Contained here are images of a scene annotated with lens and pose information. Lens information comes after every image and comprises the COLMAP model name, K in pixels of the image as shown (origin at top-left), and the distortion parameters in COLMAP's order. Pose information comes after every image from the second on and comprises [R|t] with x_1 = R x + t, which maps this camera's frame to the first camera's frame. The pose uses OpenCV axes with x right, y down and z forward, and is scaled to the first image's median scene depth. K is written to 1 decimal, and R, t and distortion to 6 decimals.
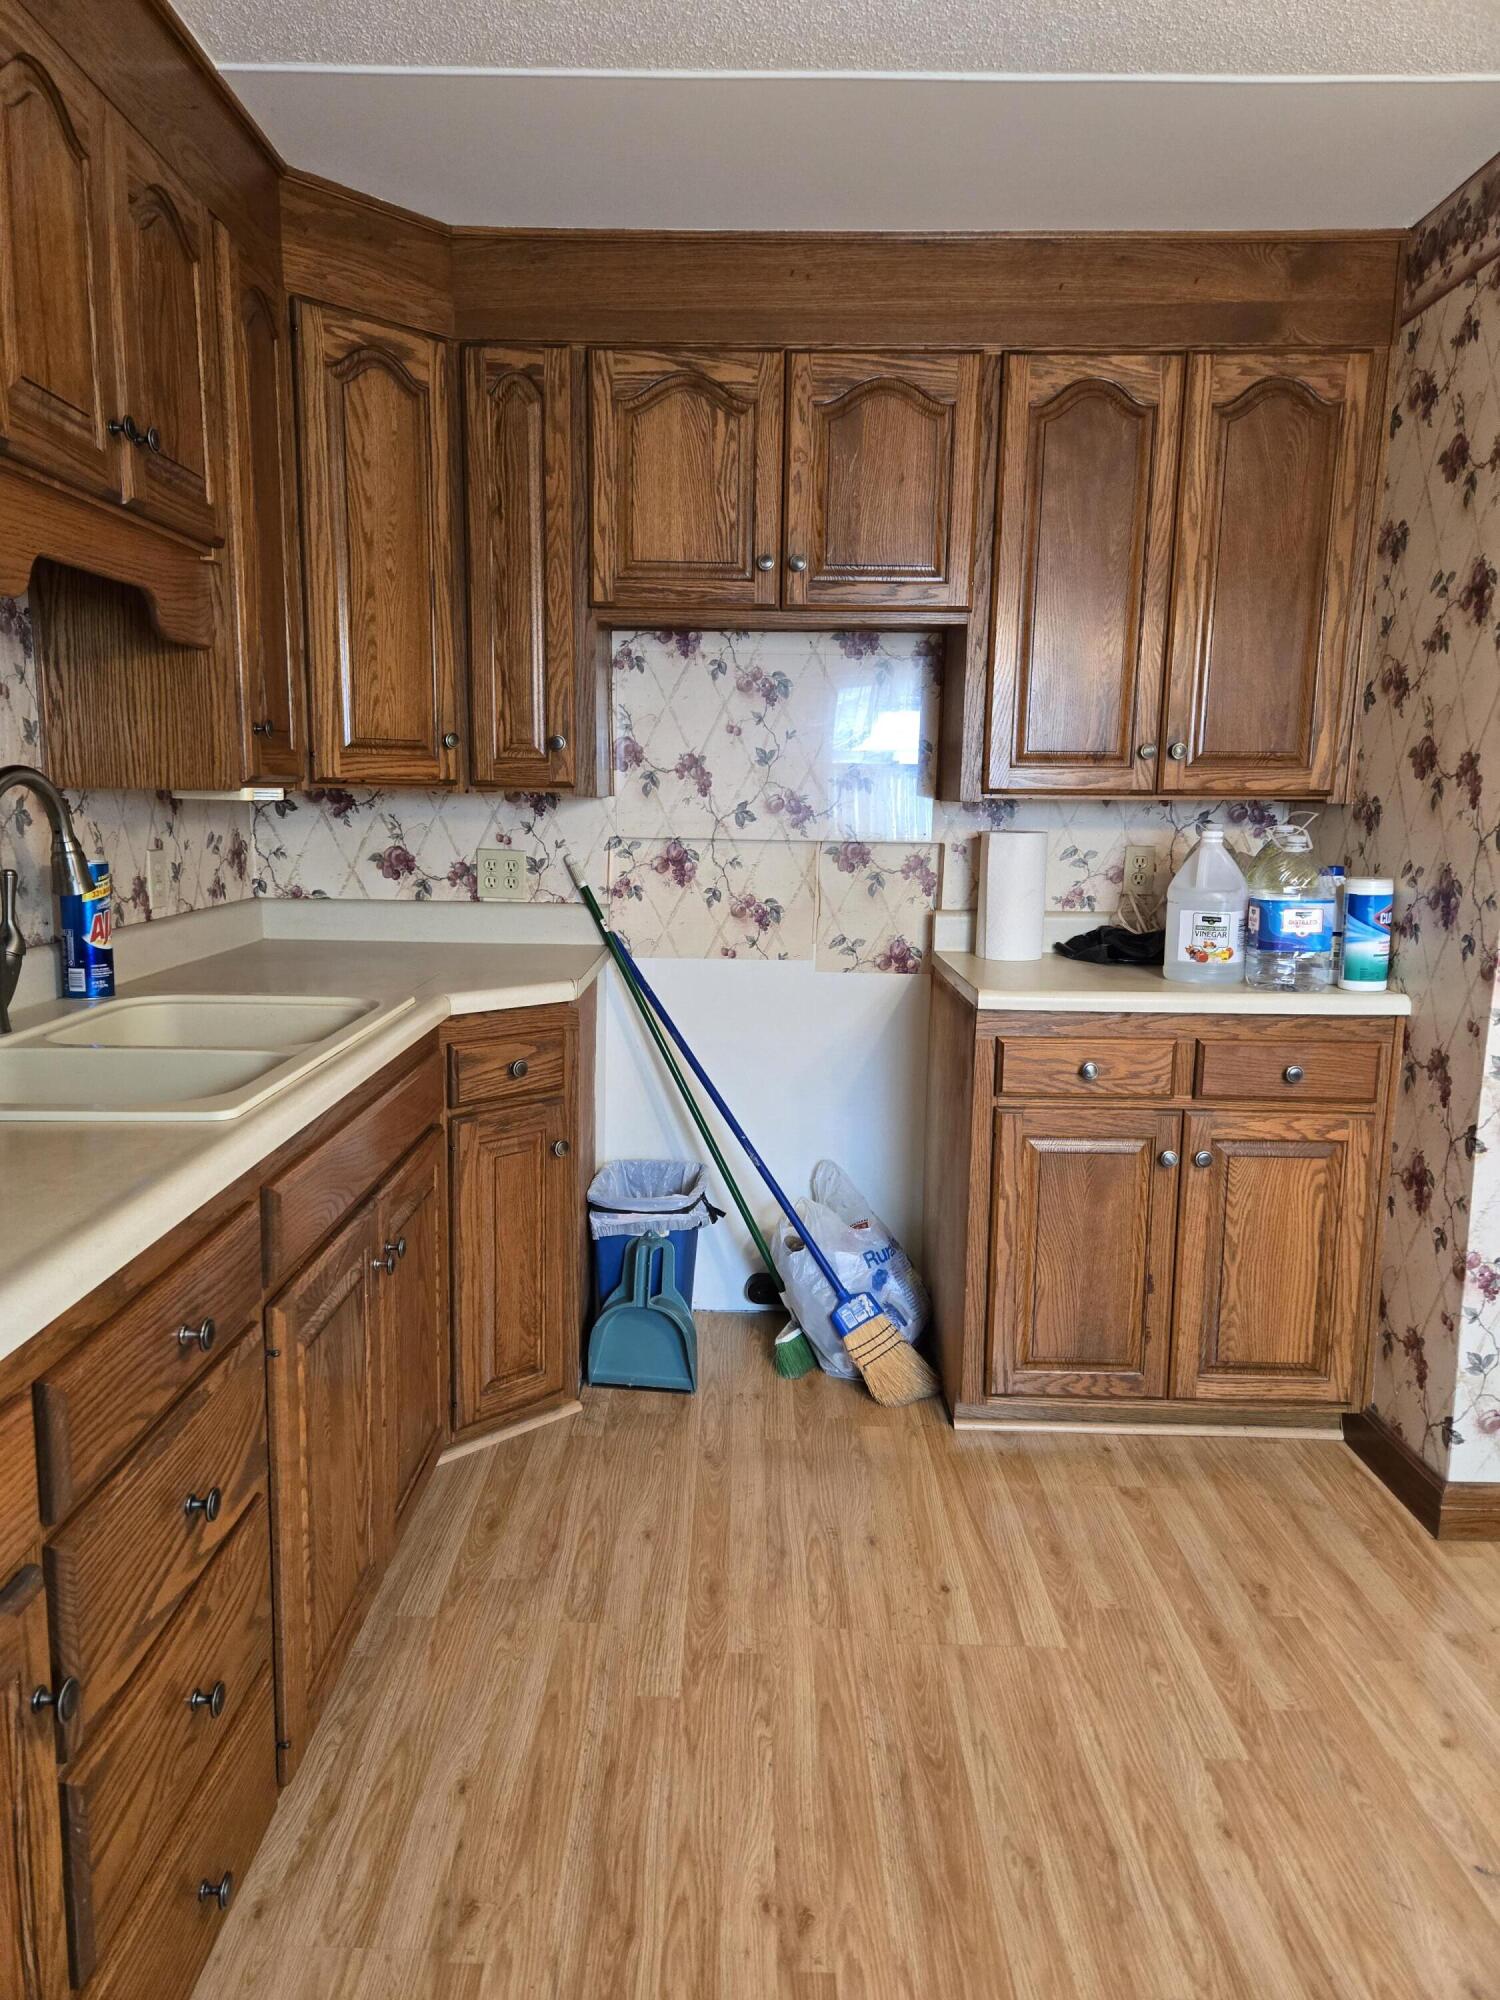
lens RADIAL K [[1332.4, 0, 749.2], [0, 1332.4, 990.3], [0, 0, 1]] dist [0.059186, -0.025126]
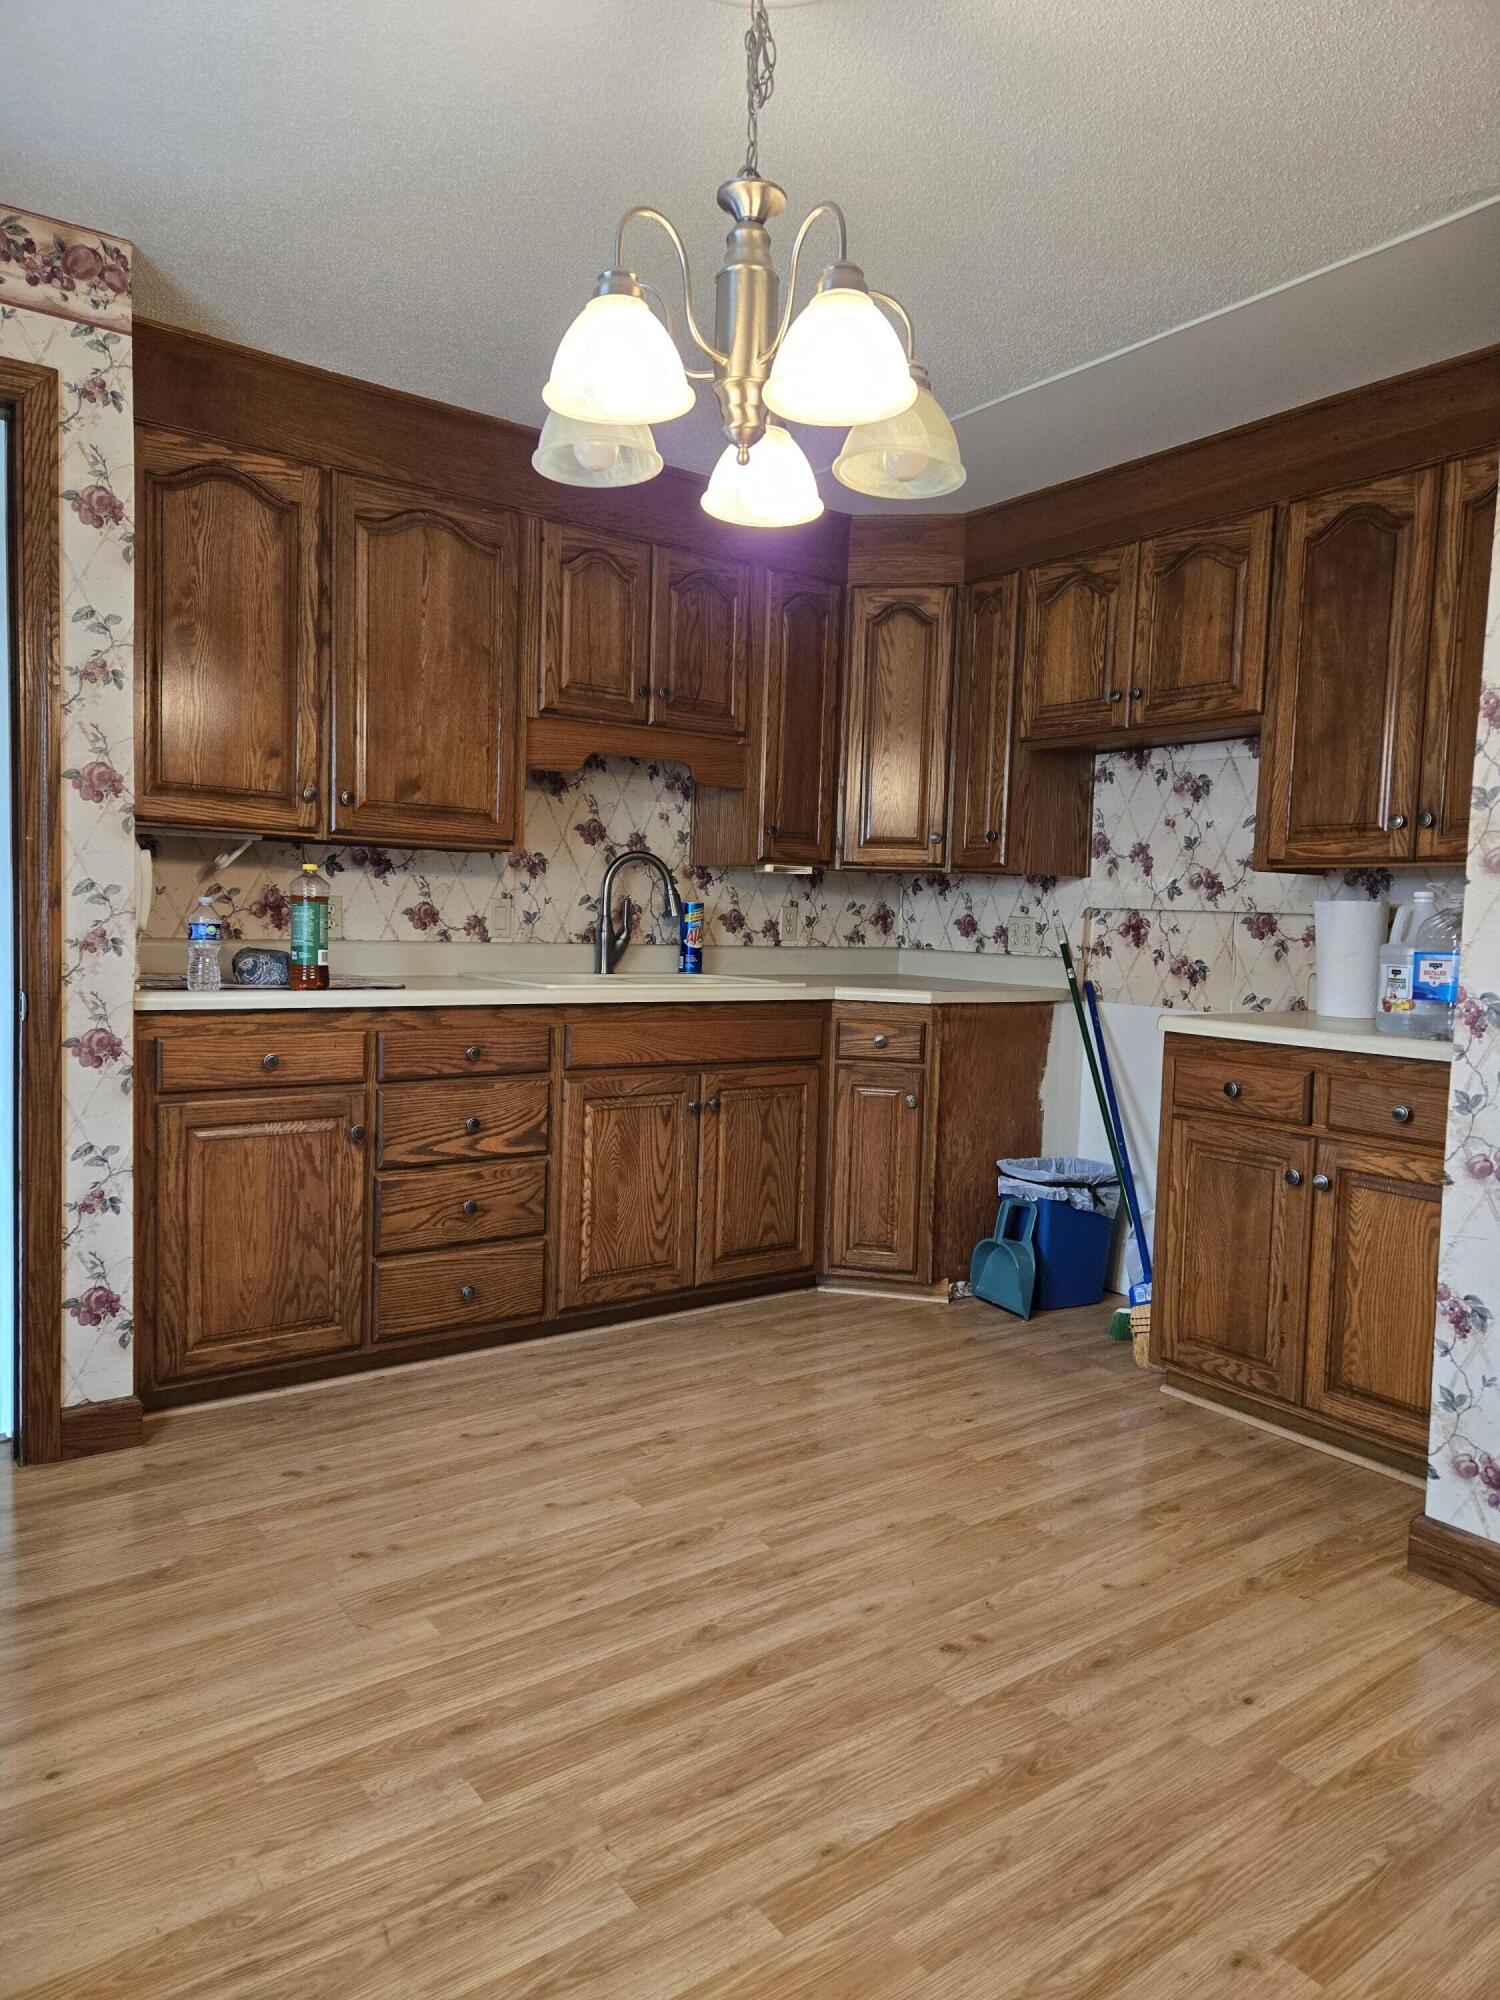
lens RADIAL K [[1332.4, 0, 745.6], [0, 1332.4, 998.3], [0, 0, 1]] dist [0.059186, -0.025126]
pose [[0.593296, 0.057297, -0.802943, 0.892402], [-0.141312, 0.989387, -0.033814, 0.076737], [0.792484, 0.133527, 0.595096, -0.048042]]
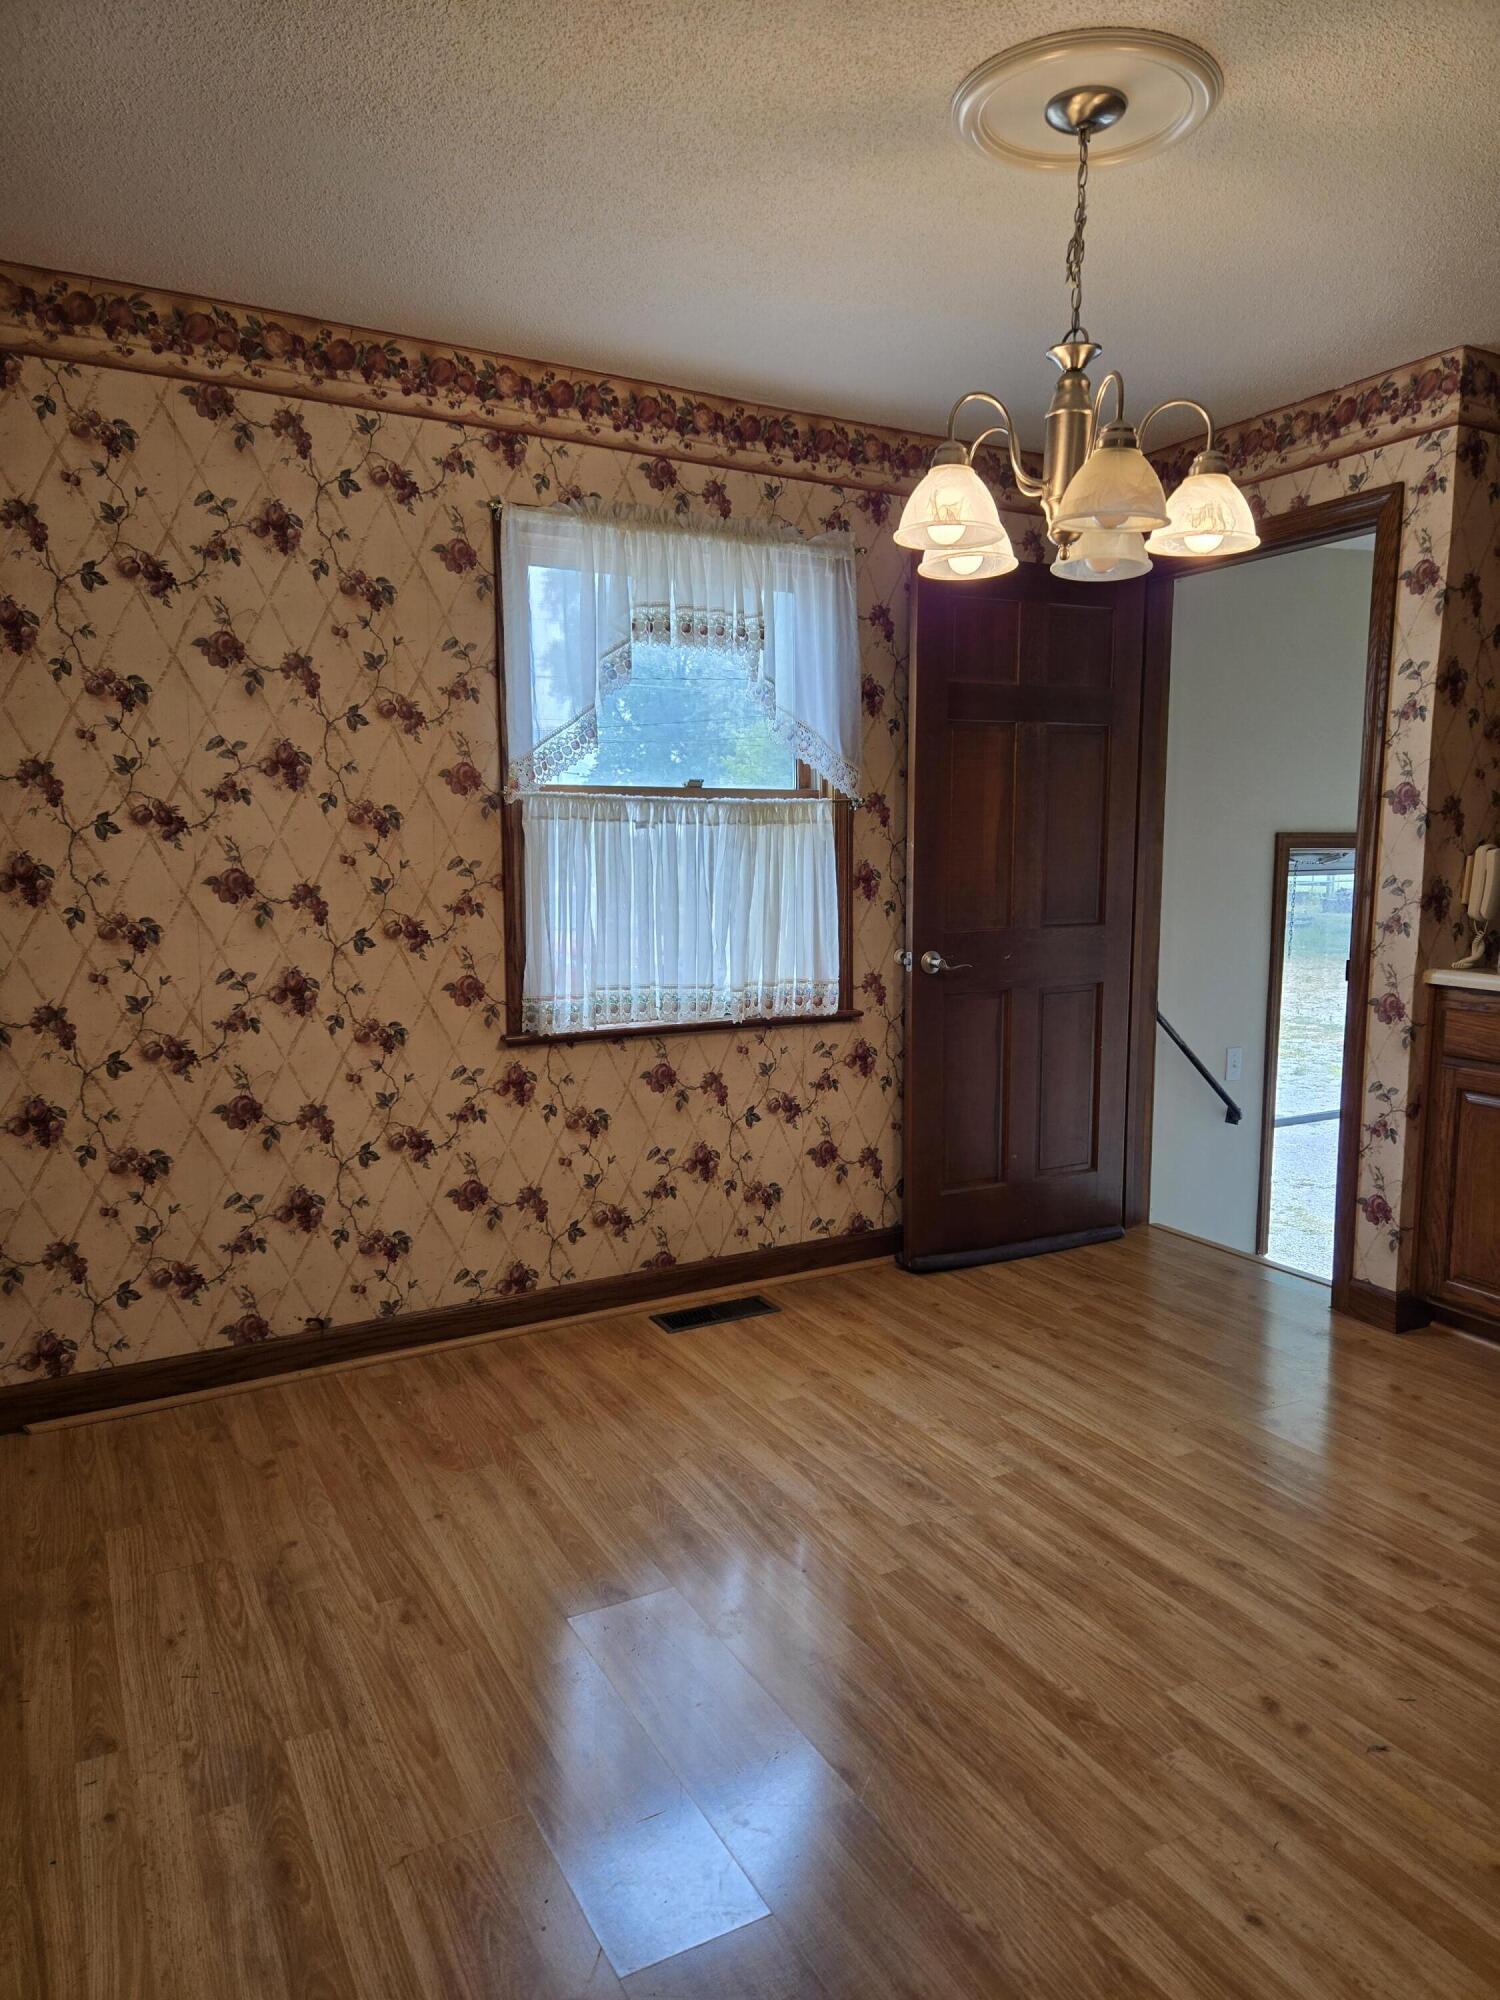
lens RADIAL K [[1332.4, 0, 762.1], [0, 1332.4, 1008.1], [0, 0, 1]] dist [0.059186, -0.025126]
pose [[-0.873993, 0.043827, -0.483958, 0.936251], [-0.089101, 0.964586, 0.248262, -0.117053], [0.477700, 0.260101, -0.839137, 0.959529]]
